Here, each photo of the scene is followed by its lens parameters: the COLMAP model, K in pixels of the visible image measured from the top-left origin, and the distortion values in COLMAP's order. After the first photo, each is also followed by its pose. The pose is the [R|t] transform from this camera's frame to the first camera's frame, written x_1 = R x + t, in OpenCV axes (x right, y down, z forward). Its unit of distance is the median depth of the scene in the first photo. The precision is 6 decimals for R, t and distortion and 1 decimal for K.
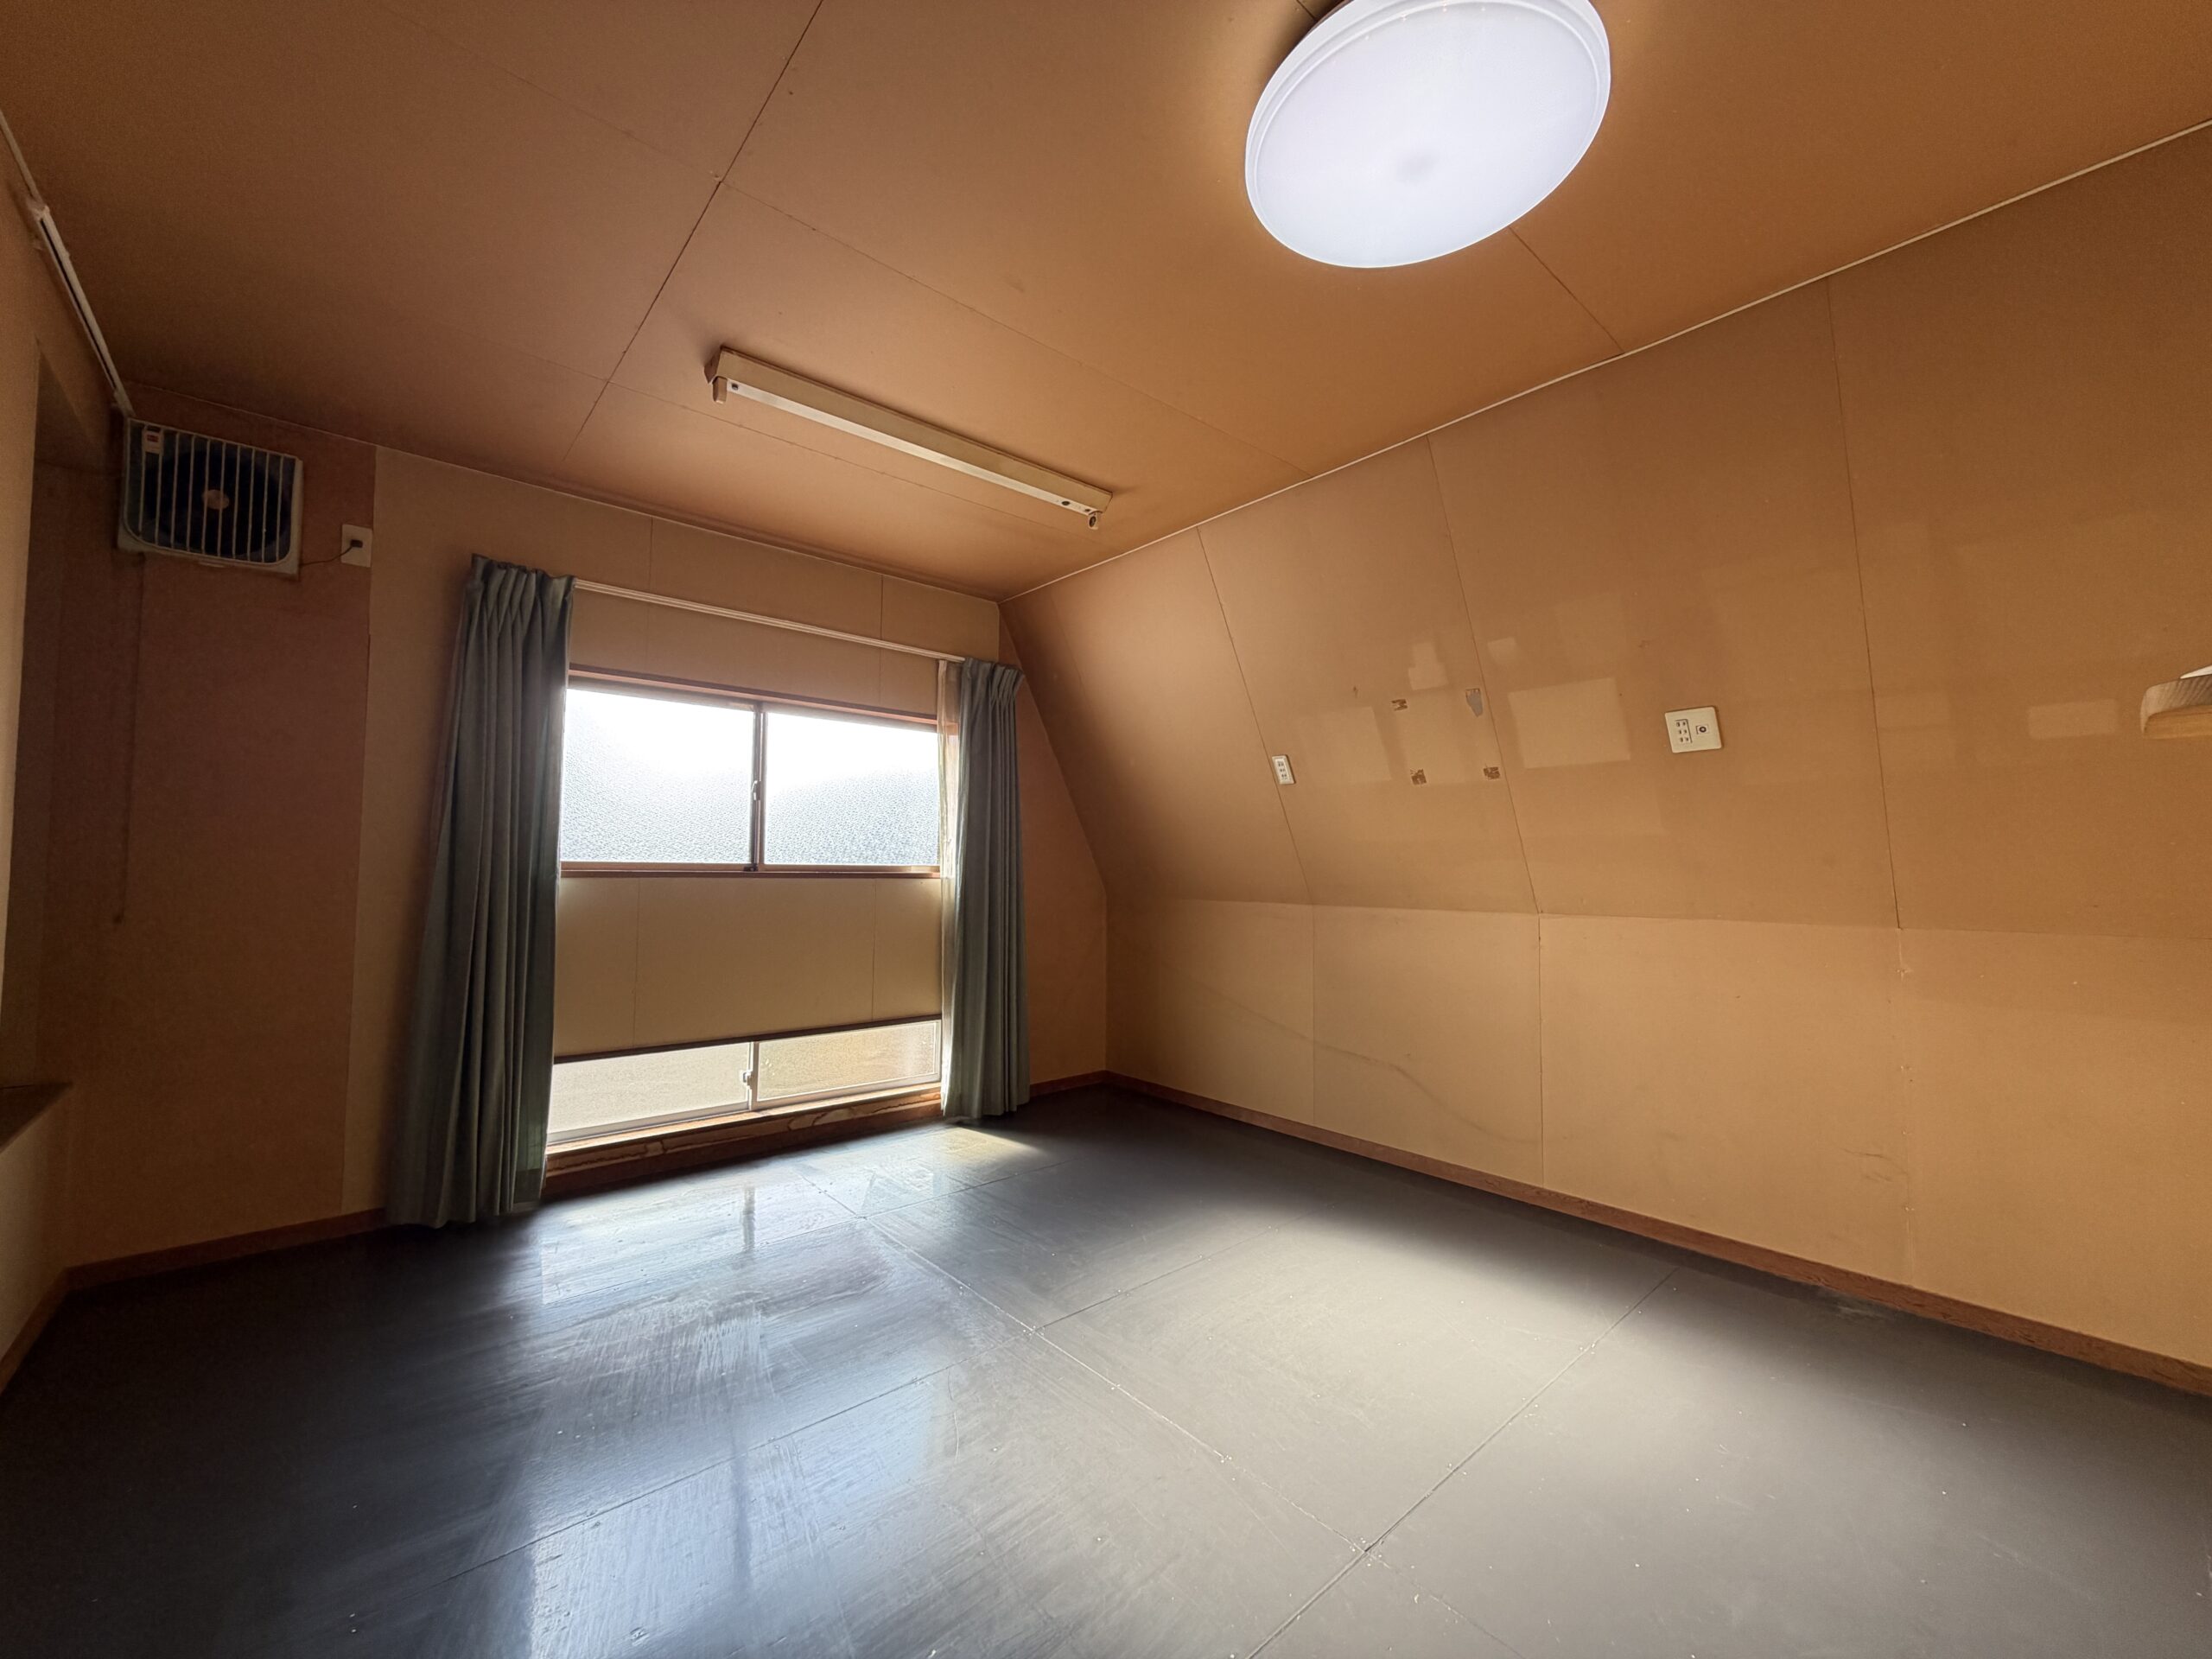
lens RADIAL K [[878.6, 0, 1117.1], [0, 878.6, 827.2], [0, 0, 1]] dist [0.000906, 0.000217]
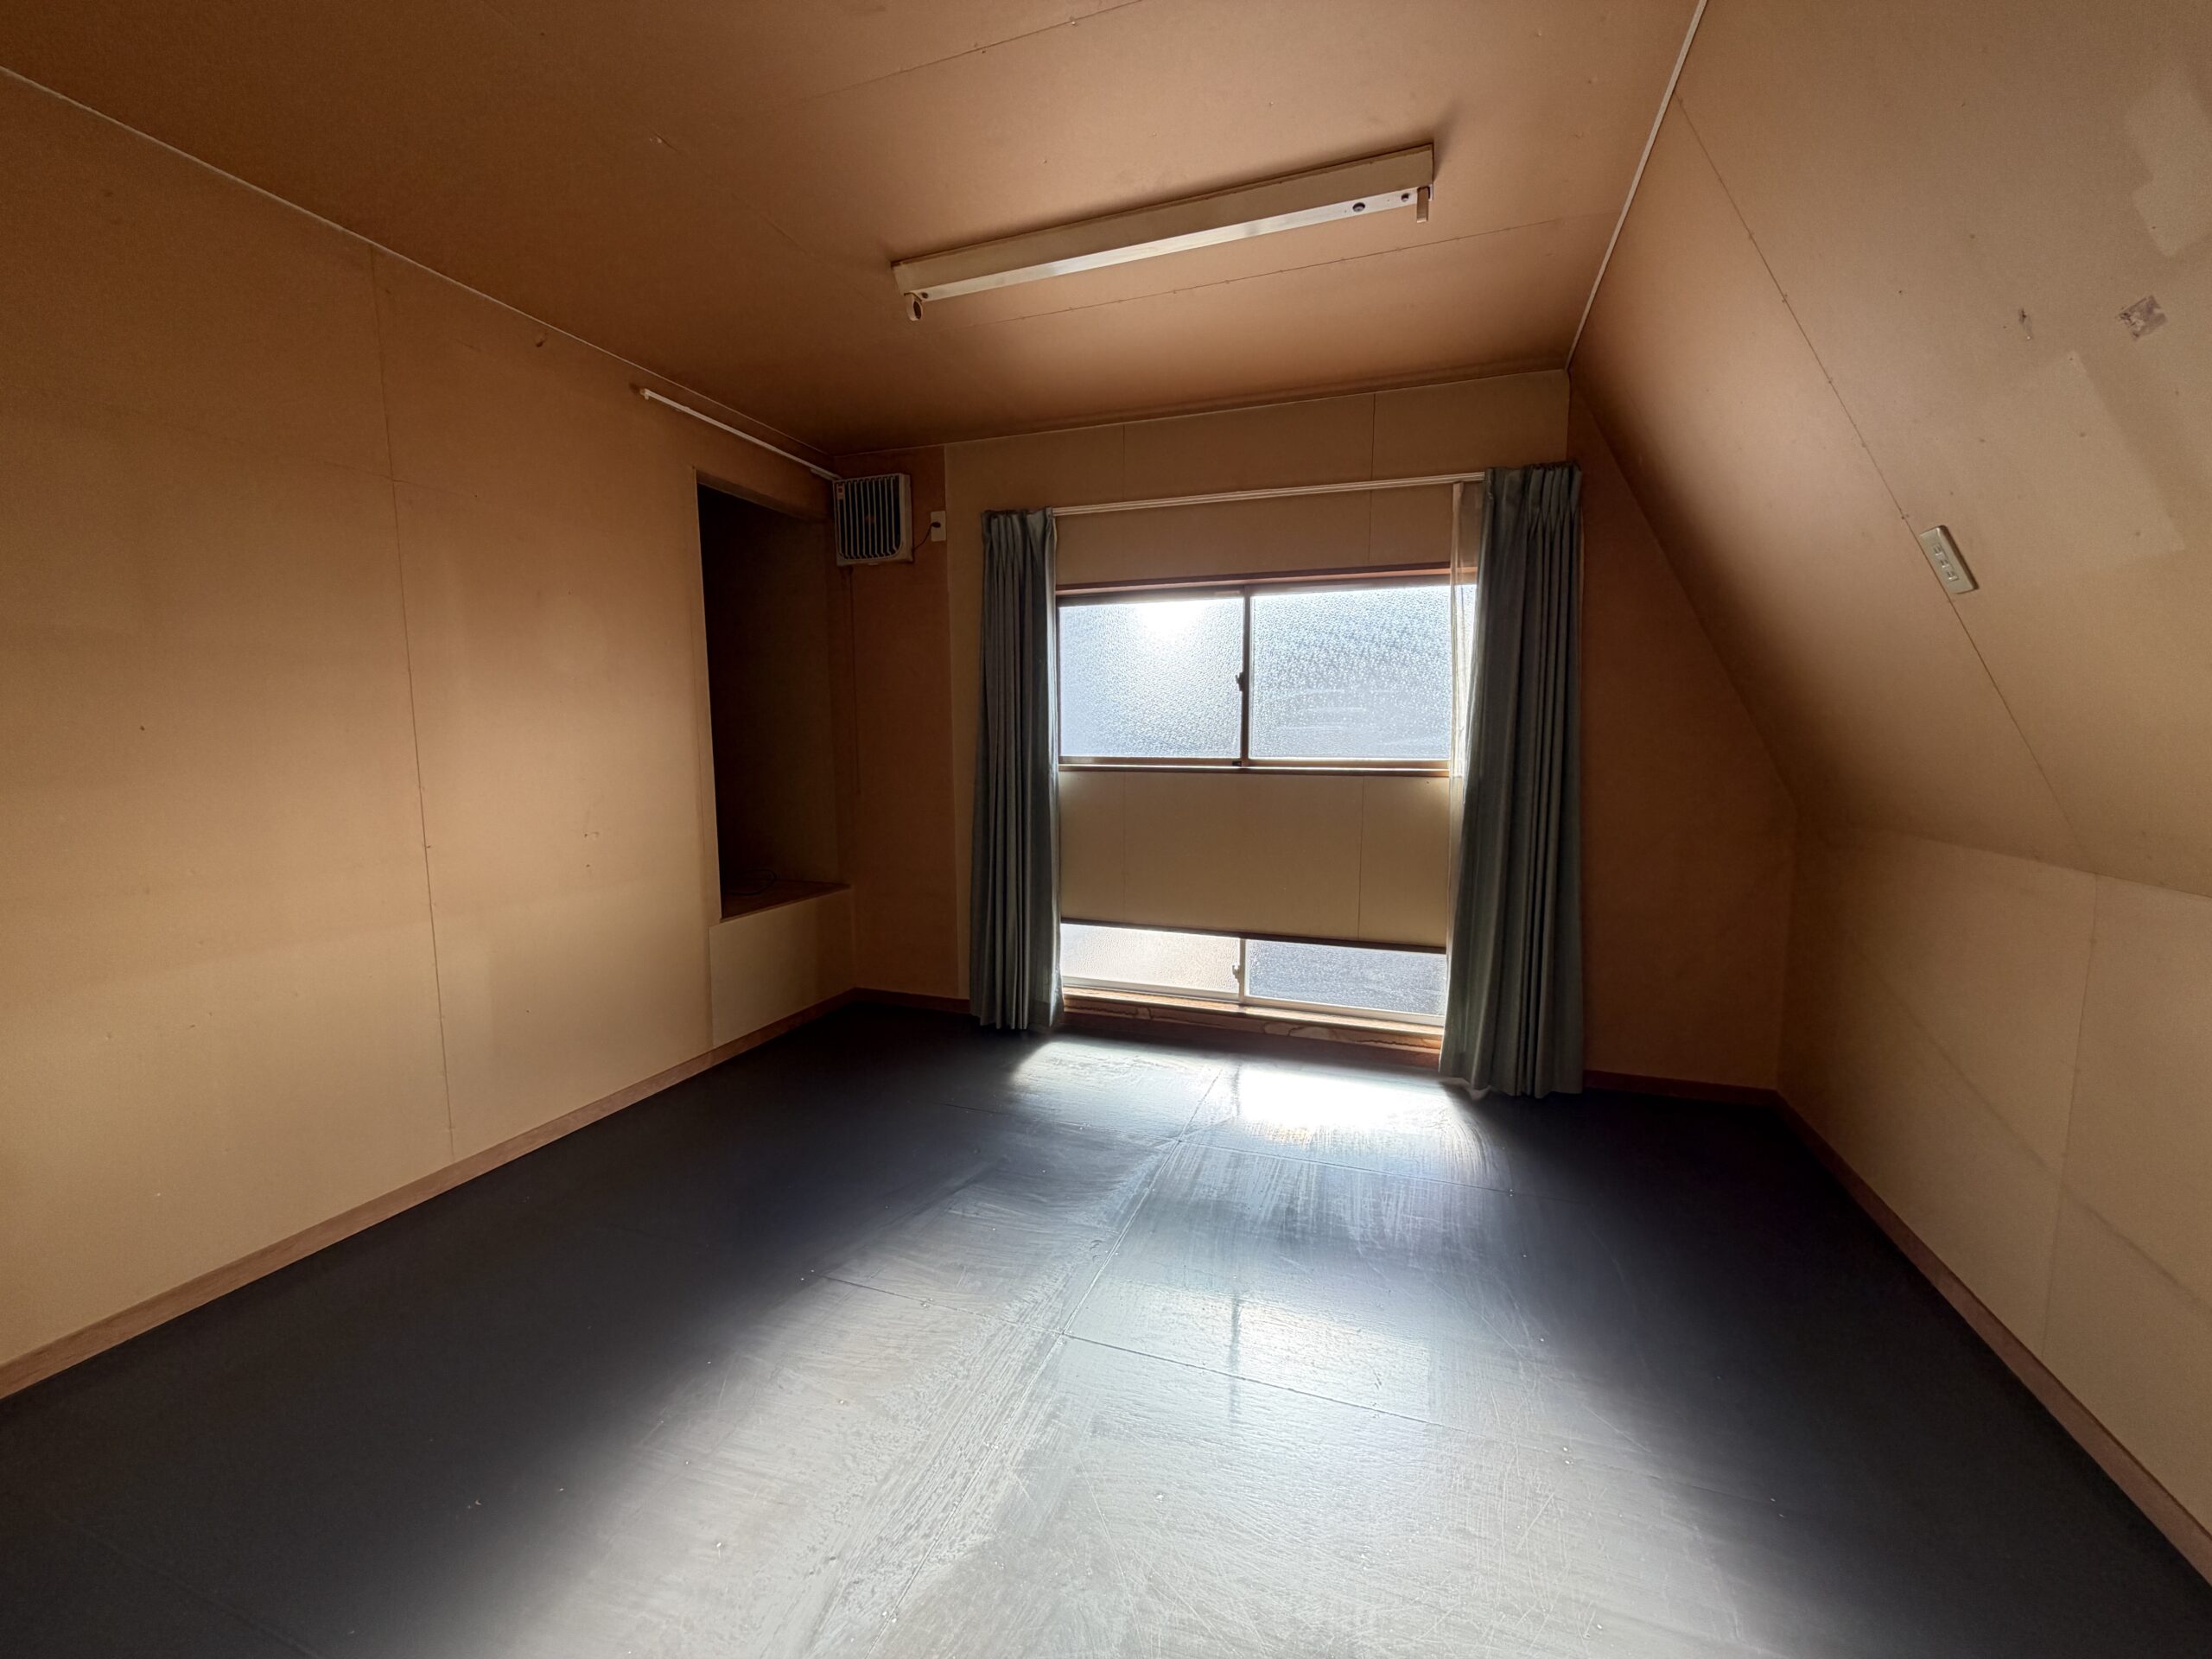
lens RADIAL K [[878.6, 0, 1117.1], [0, 878.6, 827.2], [0, 0, 1]] dist [0.000906, 0.000217]
pose [[0.480343, 0.083650, -0.873083, 0.381520], [0.048203, 0.991419, 0.121507, -0.007316], [0.875755, -0.100451, 0.472189, 0.422795]]
